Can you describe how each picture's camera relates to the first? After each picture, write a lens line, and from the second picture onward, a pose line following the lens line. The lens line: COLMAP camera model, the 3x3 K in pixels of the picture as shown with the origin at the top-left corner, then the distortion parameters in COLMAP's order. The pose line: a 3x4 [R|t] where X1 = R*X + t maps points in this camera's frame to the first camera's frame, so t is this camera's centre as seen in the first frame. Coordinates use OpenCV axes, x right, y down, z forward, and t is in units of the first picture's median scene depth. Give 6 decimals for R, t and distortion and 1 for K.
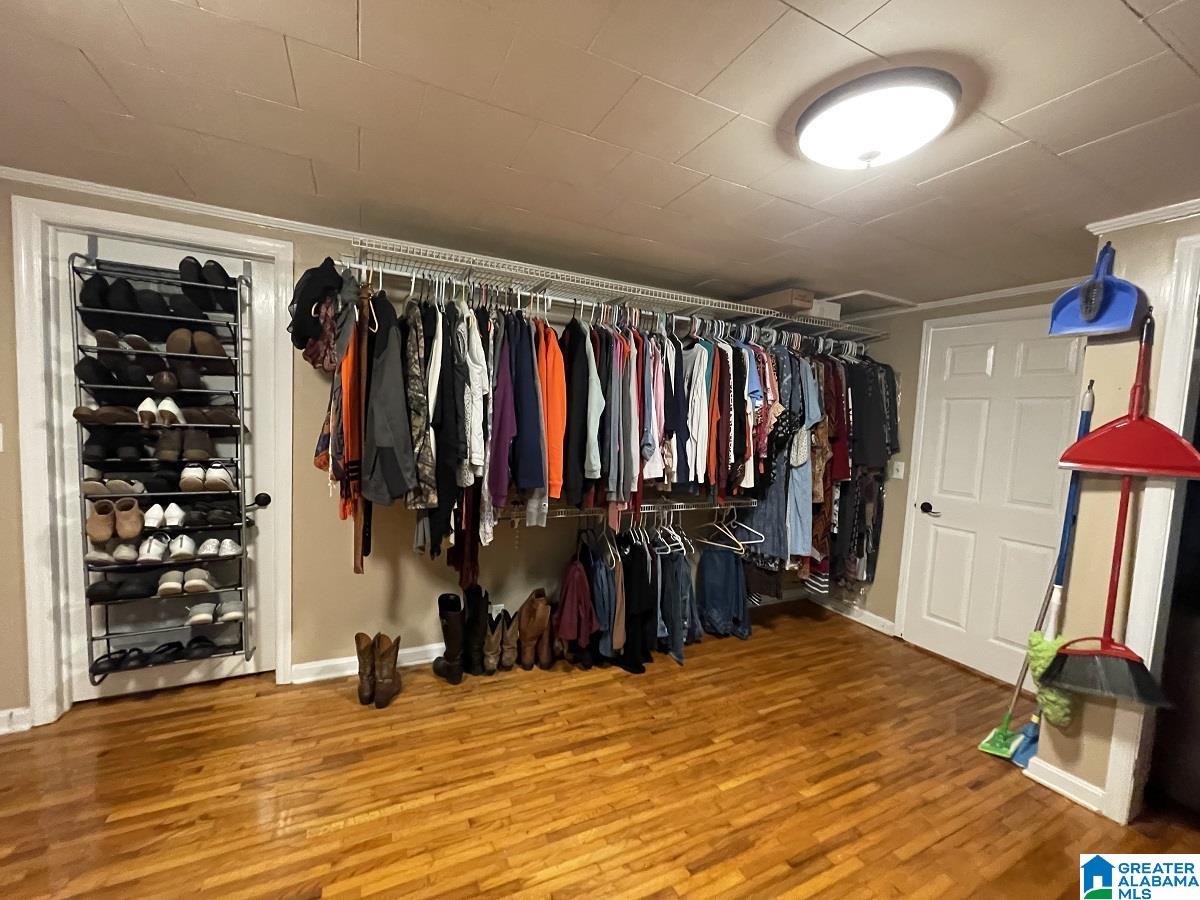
lens RADIAL K [[485.3, 0, 592.9], [0, 485.3, 451.1], [0, 0, 1]] dist [-0.002386, 0.000751]
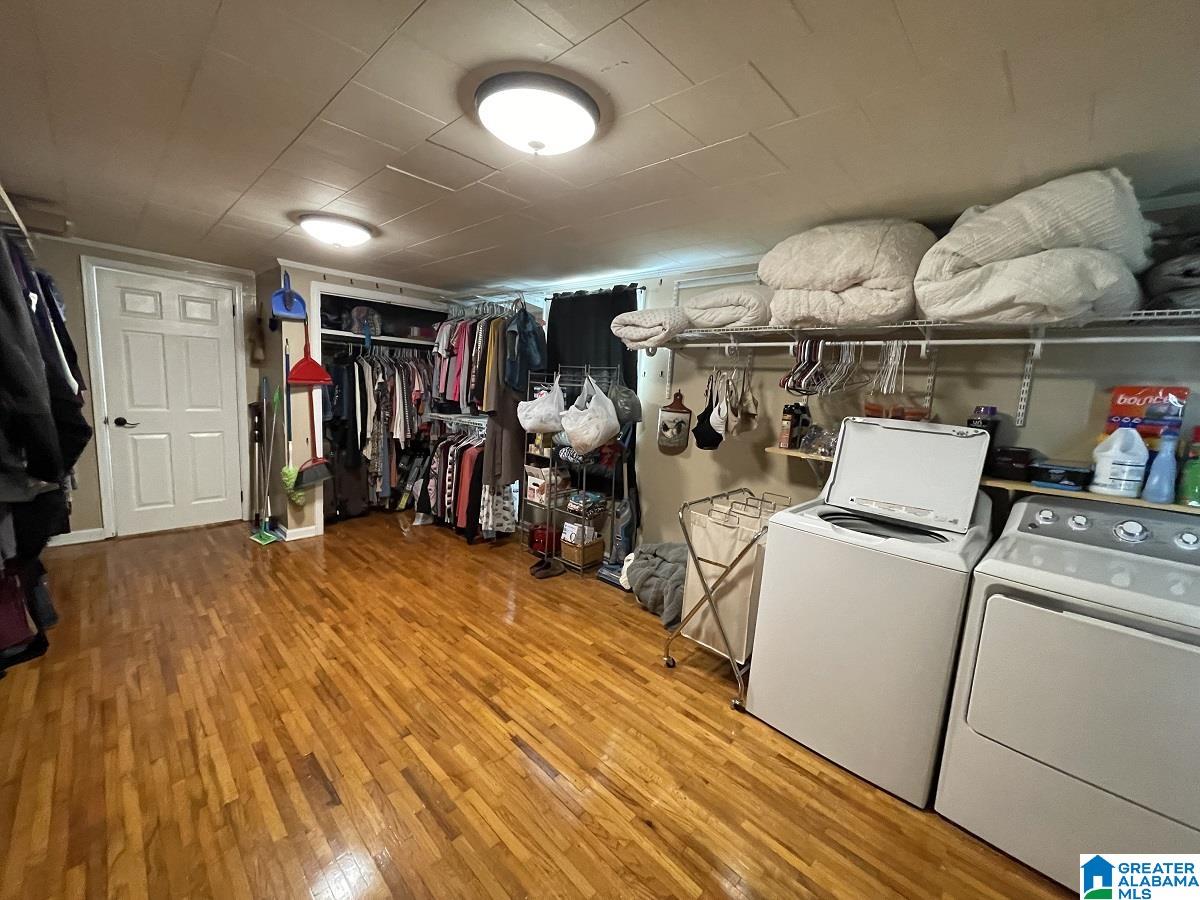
lens RADIAL K [[485.3, 0, 599.3], [0, 485.3, 448.9], [0, 0, 1]] dist [-0.002386, 0.000751]
pose [[-0.344053, -0.191419, 0.919231, -1.246030], [-0.004655, 0.979335, 0.202192, -0.097977], [-0.938939, 0.065286, -0.337834, 0.440192]]
